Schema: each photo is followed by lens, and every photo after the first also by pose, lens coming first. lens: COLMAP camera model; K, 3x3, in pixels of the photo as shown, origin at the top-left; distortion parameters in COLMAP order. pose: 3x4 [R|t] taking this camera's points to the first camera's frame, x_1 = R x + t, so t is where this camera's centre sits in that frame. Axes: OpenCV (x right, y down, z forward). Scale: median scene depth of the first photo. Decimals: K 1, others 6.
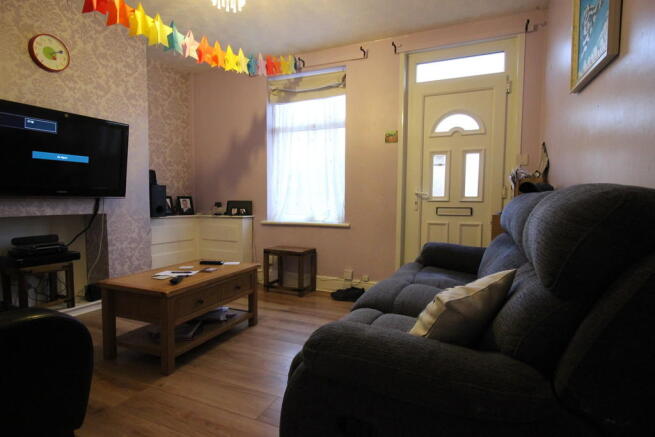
lens RADIAL K [[351.8, 0, 328.3], [0, 351.8, 219.2], [0, 0, 1]] dist [0.002926, 0.000444]
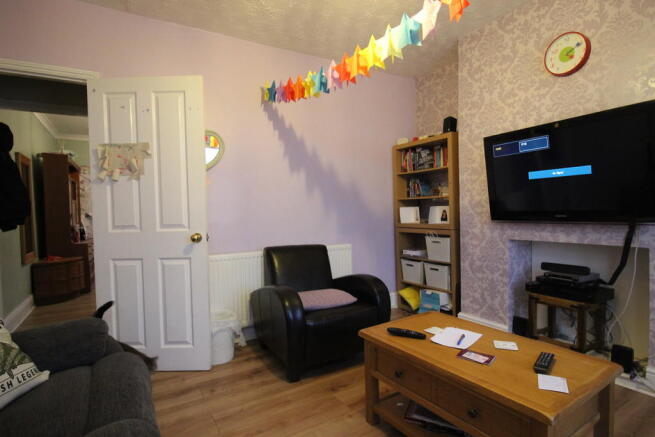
lens RADIAL K [[351.8, 0, 329.8], [0, 351.8, 220.0], [0, 0, 1]] dist [0.002926, 0.000444]
pose [[-0.569936, 0.012717, -0.821591, 0.251099], [-0.048763, 0.997594, 0.049269, -0.083381], [0.820241, 0.068143, -0.567945, 1.049758]]
